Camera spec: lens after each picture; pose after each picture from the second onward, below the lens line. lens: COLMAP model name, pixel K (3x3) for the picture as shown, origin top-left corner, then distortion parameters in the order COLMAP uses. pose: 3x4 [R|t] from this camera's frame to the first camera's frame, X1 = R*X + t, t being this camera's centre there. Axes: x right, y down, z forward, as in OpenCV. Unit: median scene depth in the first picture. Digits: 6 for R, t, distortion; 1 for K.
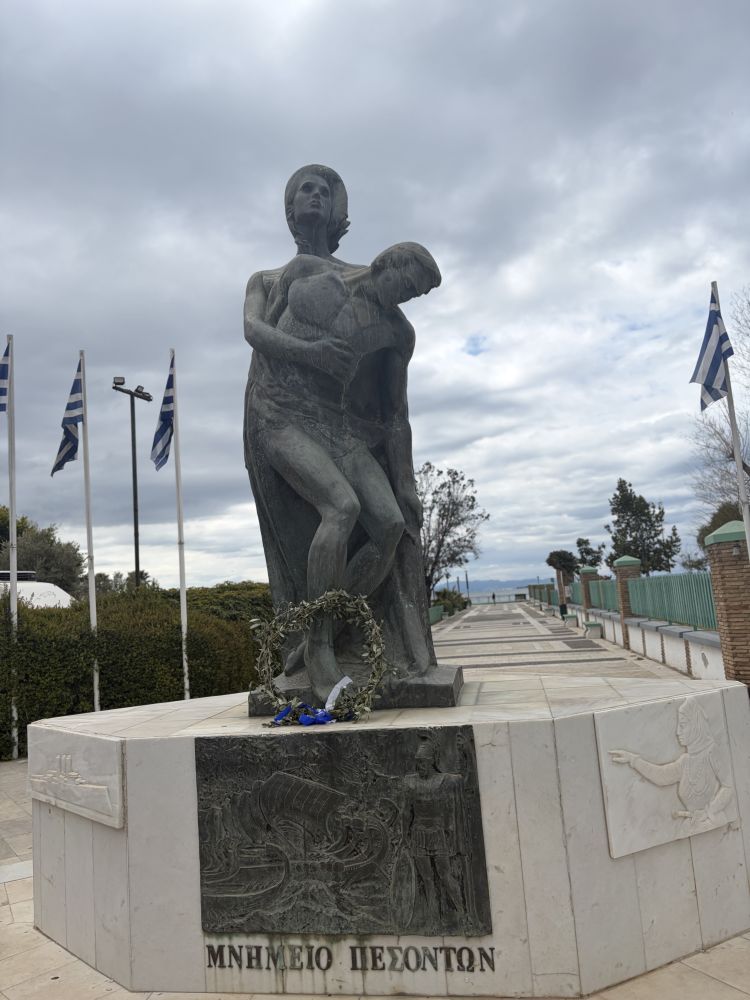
lens RADIAL K [[763.5, 0, 375.0], [0, 763.5, 500.0], [0, 0, 1]] dist [0.077715, -0.081050]
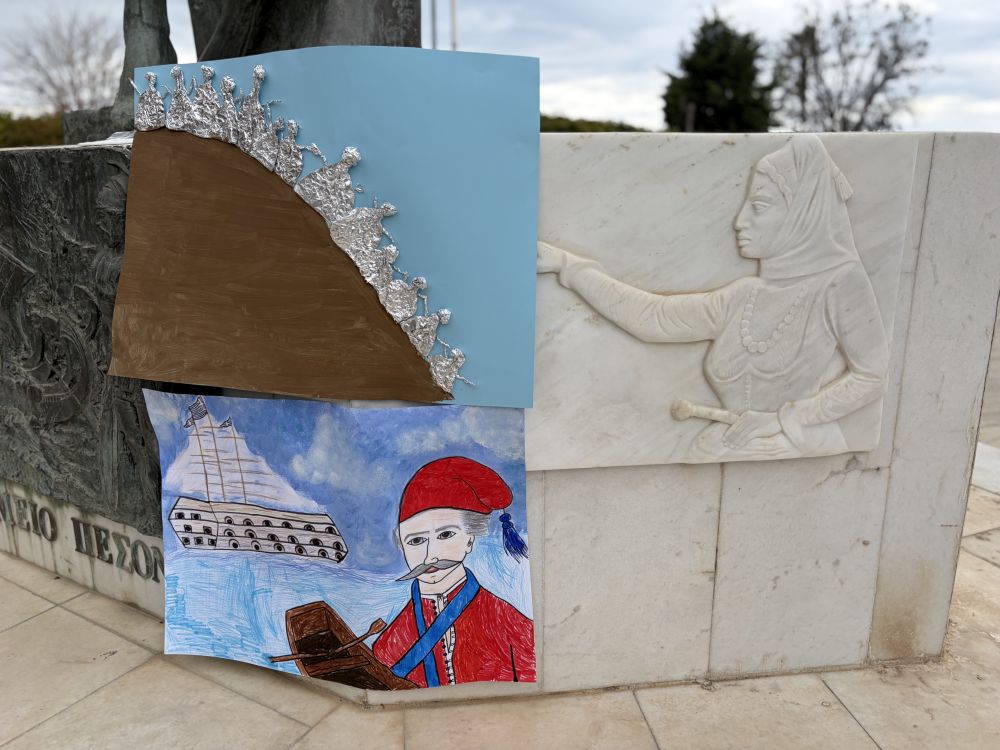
lens RADIAL K [[763.5, 0, 500.0], [0, 763.5, 375.0], [0, 0, 1]] dist [0.077715, -0.081050]
pose [[0.935860, 0.155363, -0.316273, 0.429903], [-0.022463, 0.922032, 0.386461, 0.235177], [0.351656, -0.354569, 0.866383, 0.627294]]
